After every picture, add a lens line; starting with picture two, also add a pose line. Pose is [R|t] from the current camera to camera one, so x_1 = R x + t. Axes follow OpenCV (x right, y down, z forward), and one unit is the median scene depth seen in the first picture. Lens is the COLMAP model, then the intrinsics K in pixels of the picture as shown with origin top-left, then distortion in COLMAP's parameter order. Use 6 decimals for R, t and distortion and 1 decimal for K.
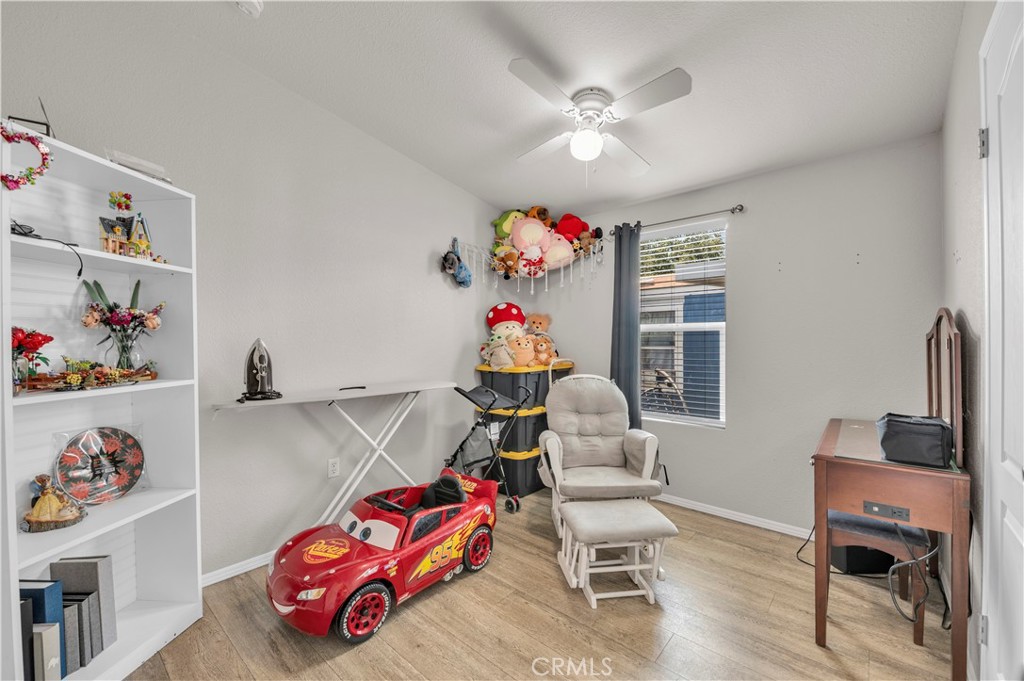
lens RADIAL K [[413.5, 0, 509.1], [0, 413.5, 340.7], [0, 0, 1]] dist [0.002795, -0.002867]
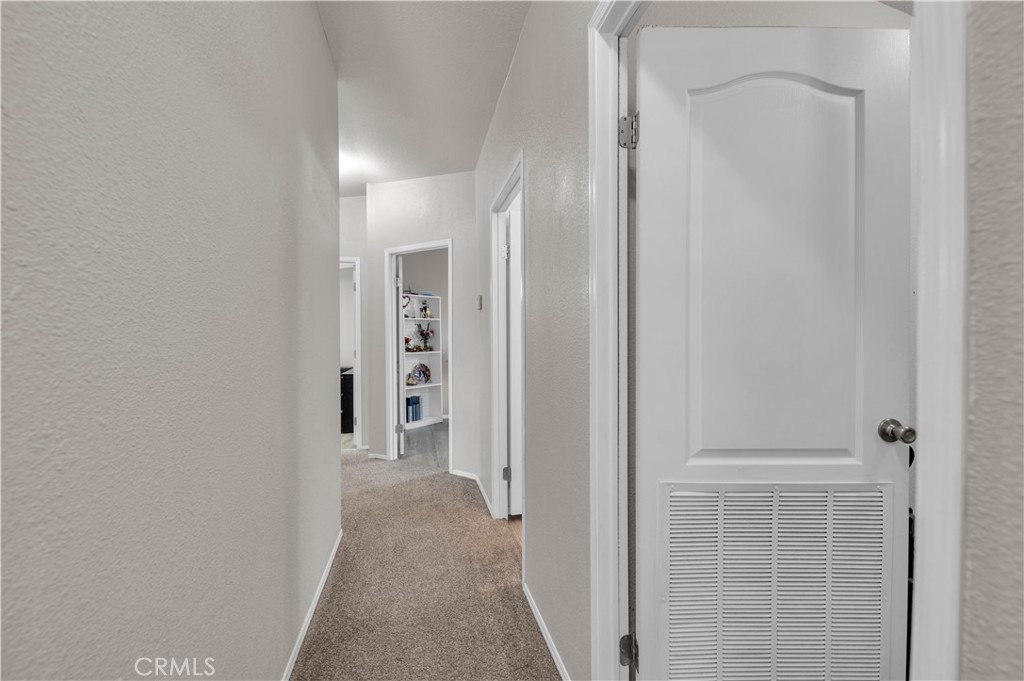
lens RADIAL K [[413.5, 0, 513.9], [0, 413.5, 340.5], [0, 0, 1]] dist [0.002795, -0.002867]
pose [[0.809698, 0.005024, -0.586826, 1.928816], [0.001340, 0.999945, 0.010410, -0.034666], [0.586846, -0.009215, 0.809646, -1.565284]]
